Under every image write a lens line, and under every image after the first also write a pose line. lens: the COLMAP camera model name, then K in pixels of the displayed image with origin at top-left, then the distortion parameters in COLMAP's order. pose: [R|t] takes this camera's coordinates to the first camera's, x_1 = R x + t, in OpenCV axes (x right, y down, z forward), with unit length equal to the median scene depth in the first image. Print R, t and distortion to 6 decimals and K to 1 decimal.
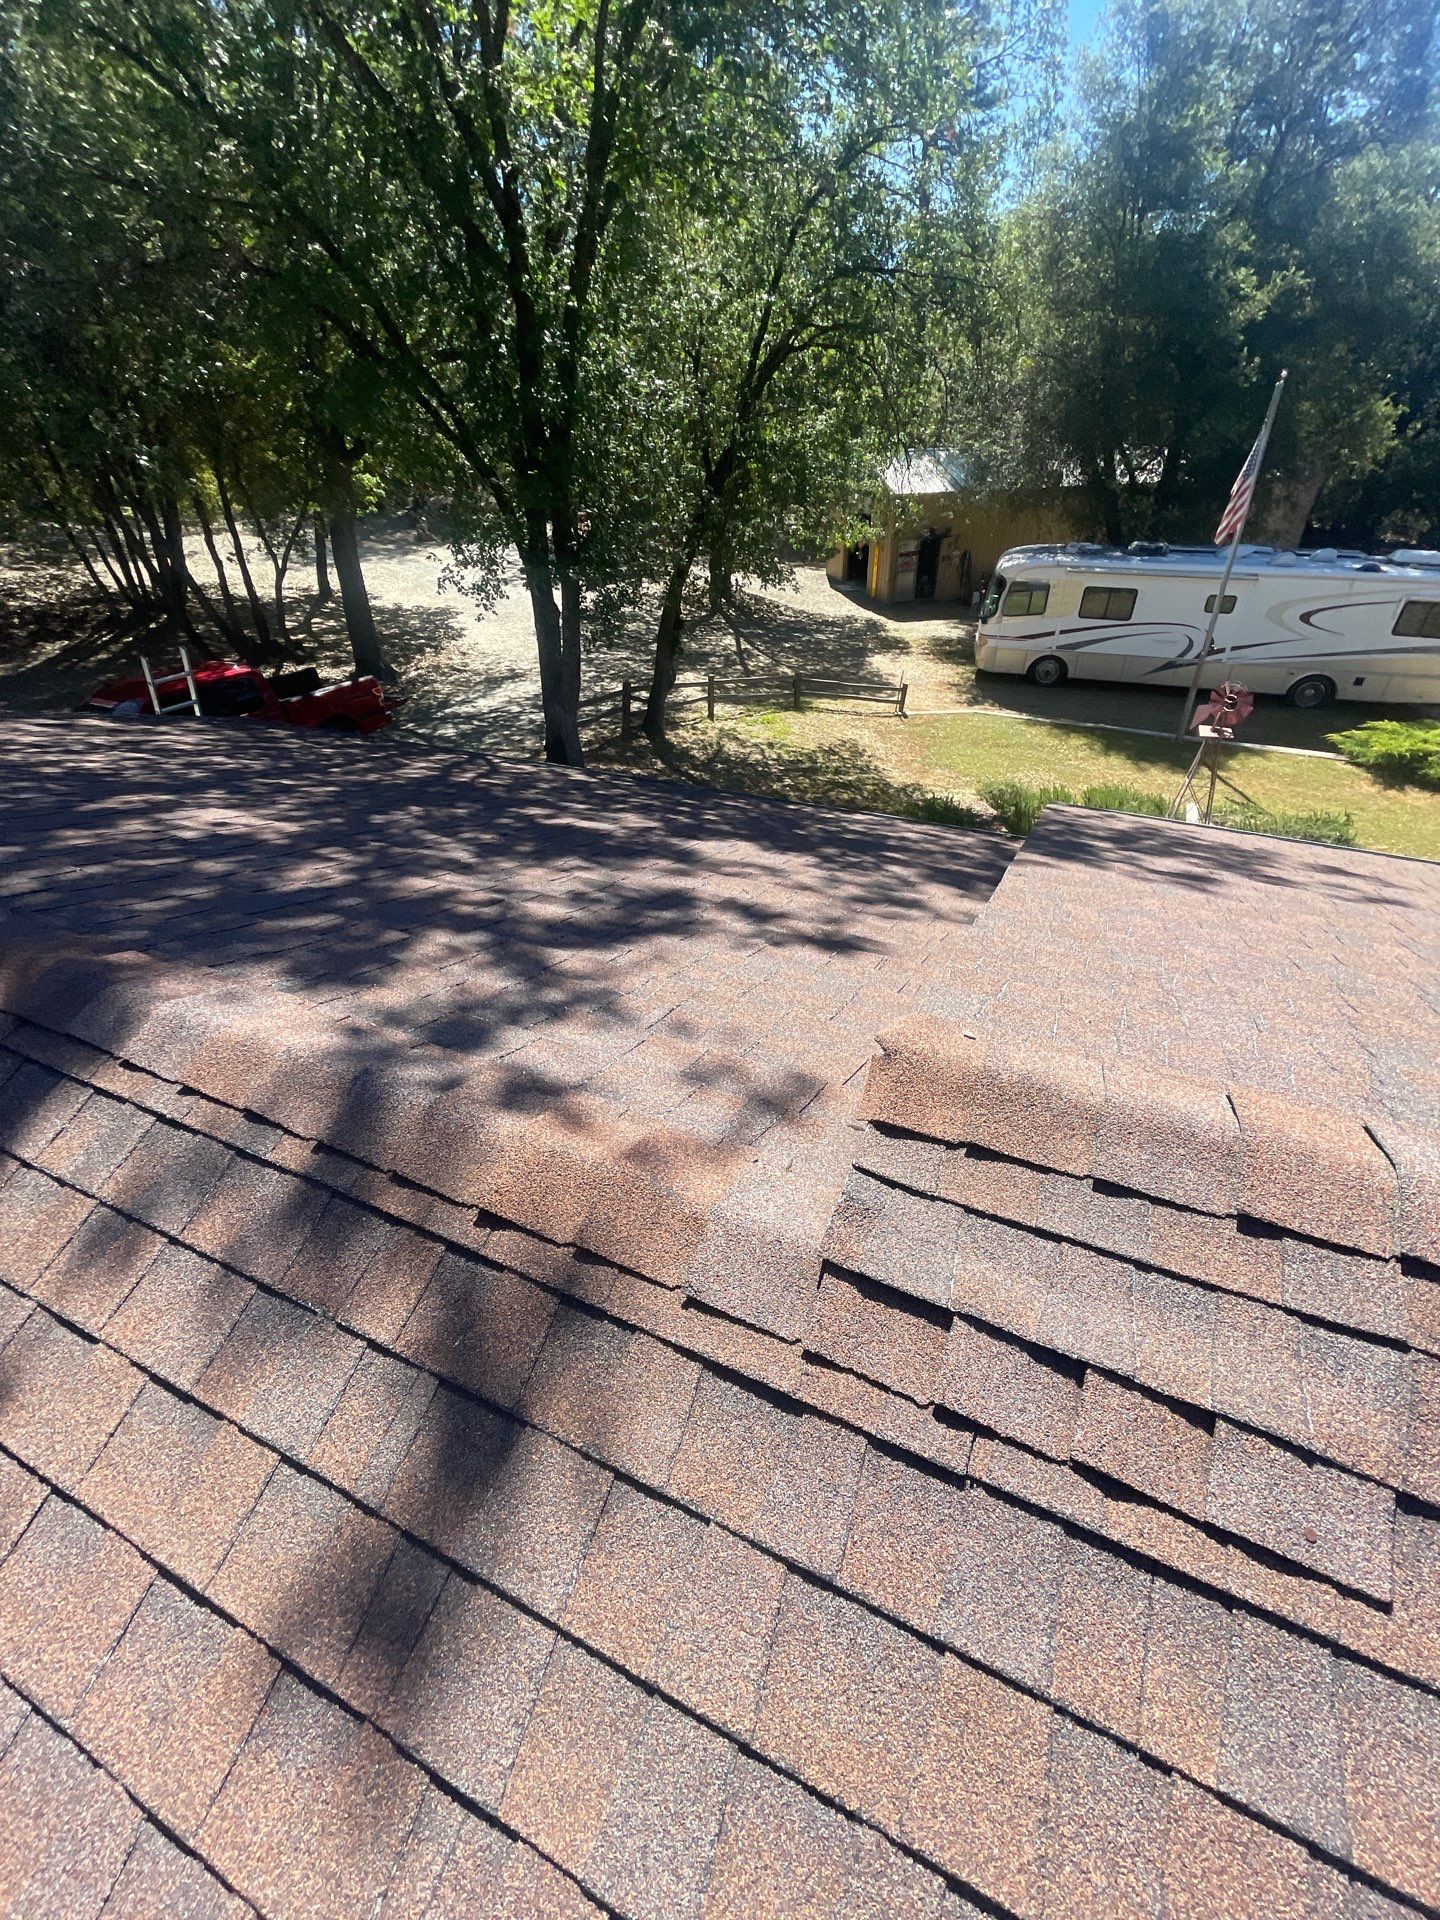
lens RADIAL K [[771.2, 0, 722.5], [0, 771.2, 953.7], [0, 0, 1]] dist [0.001174, -0.000818]
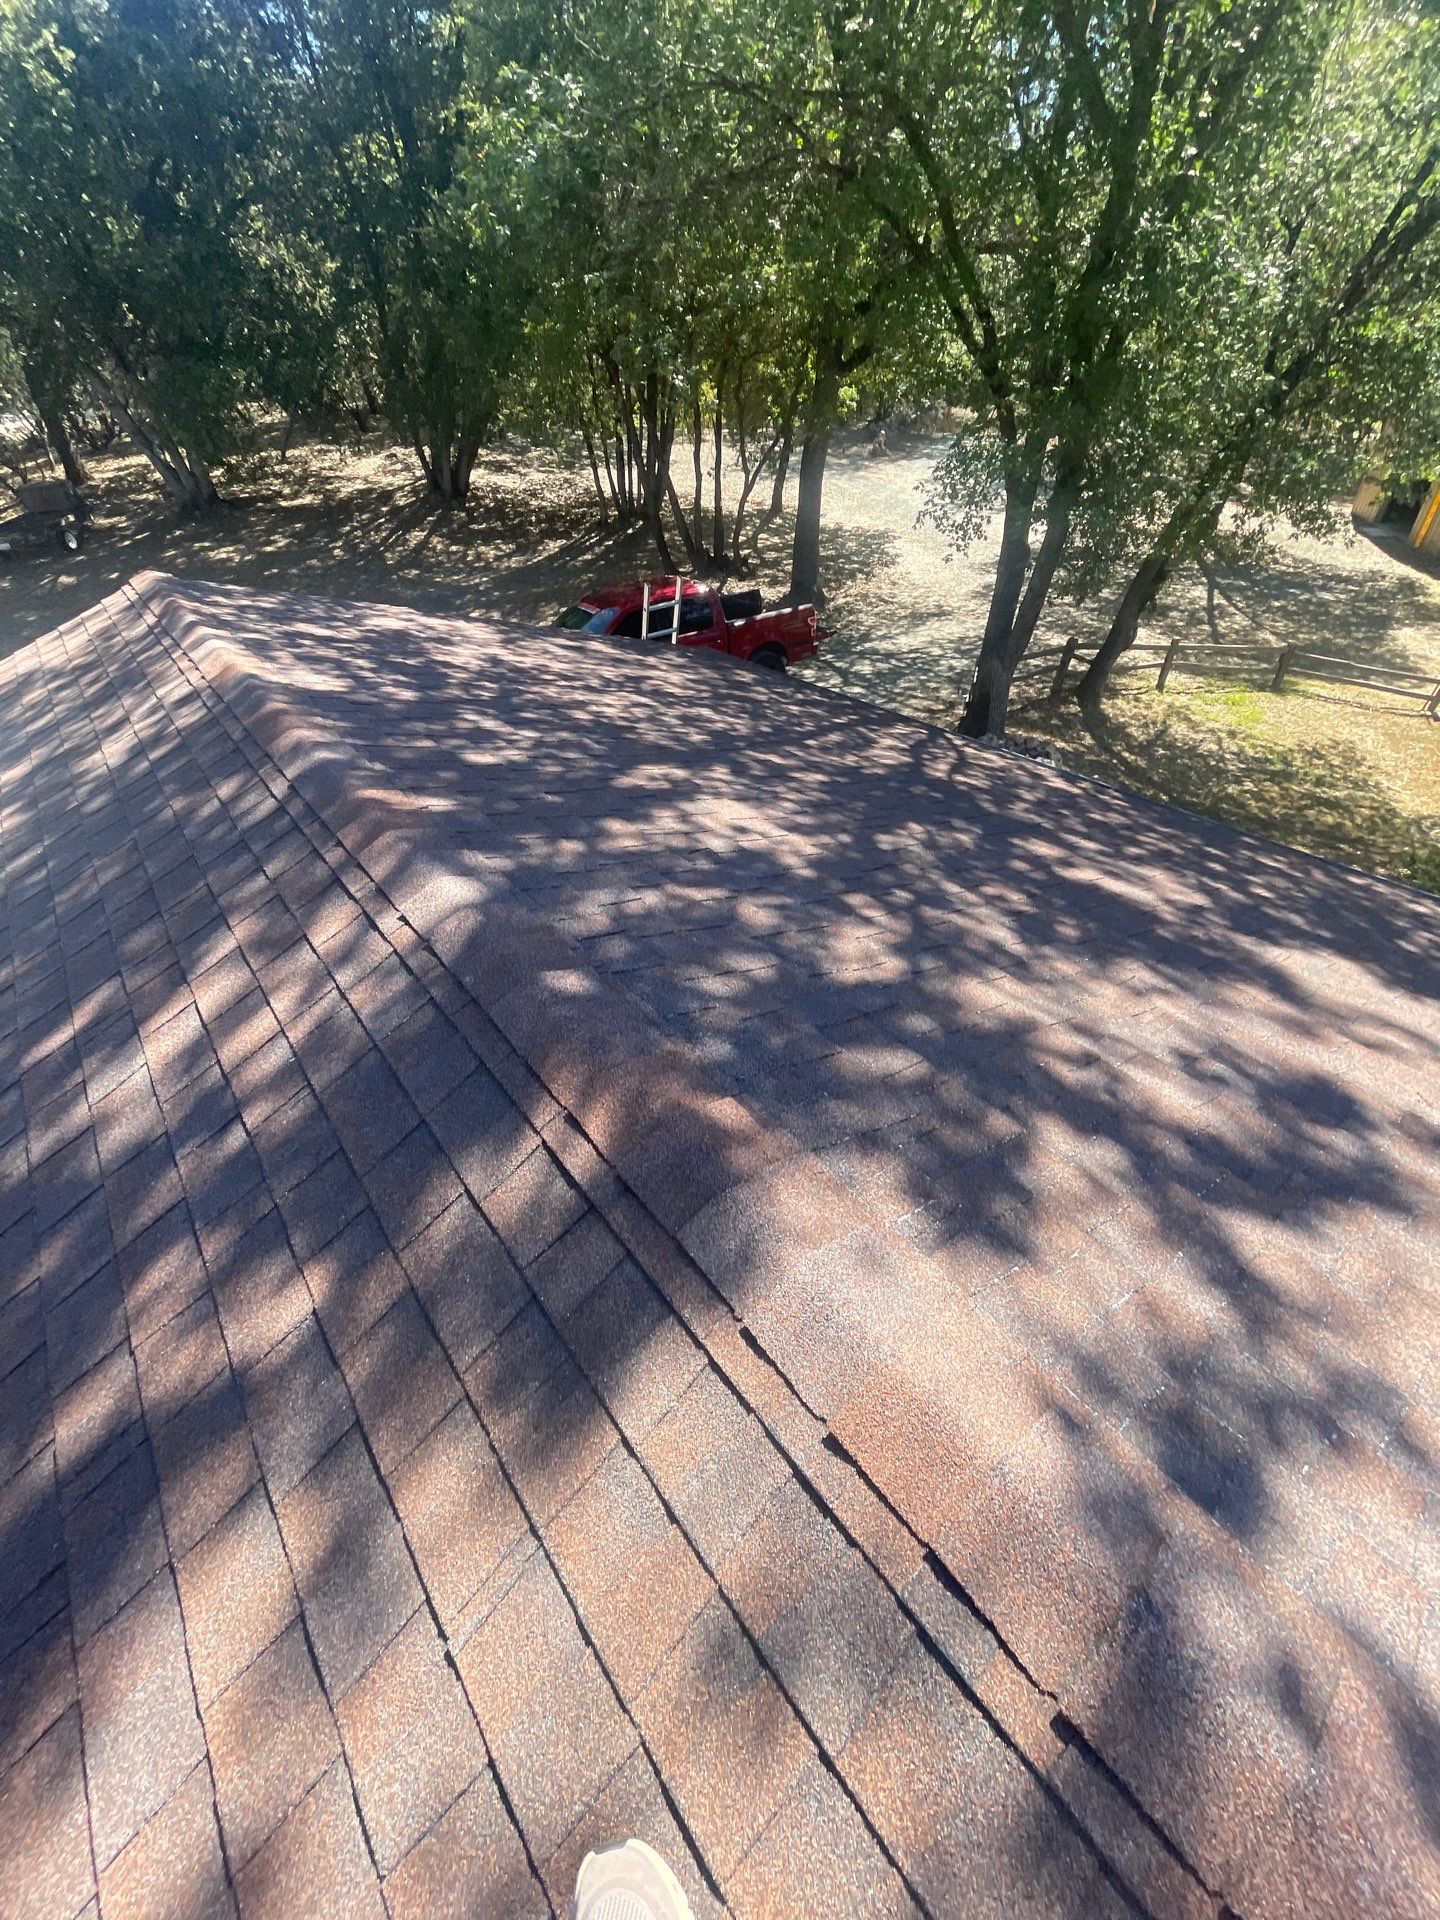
lens RADIAL K [[792.6, 0, 708.9], [0, 792.6, 956.6], [0, 0, 1]] dist [-0.002773, -0.000538]
pose [[0.875317, 0.277688, -0.395865, -0.114761], [-0.248559, 0.960616, 0.124243, -0.055400], [0.414775, -0.010356, 0.909865, 0.055643]]
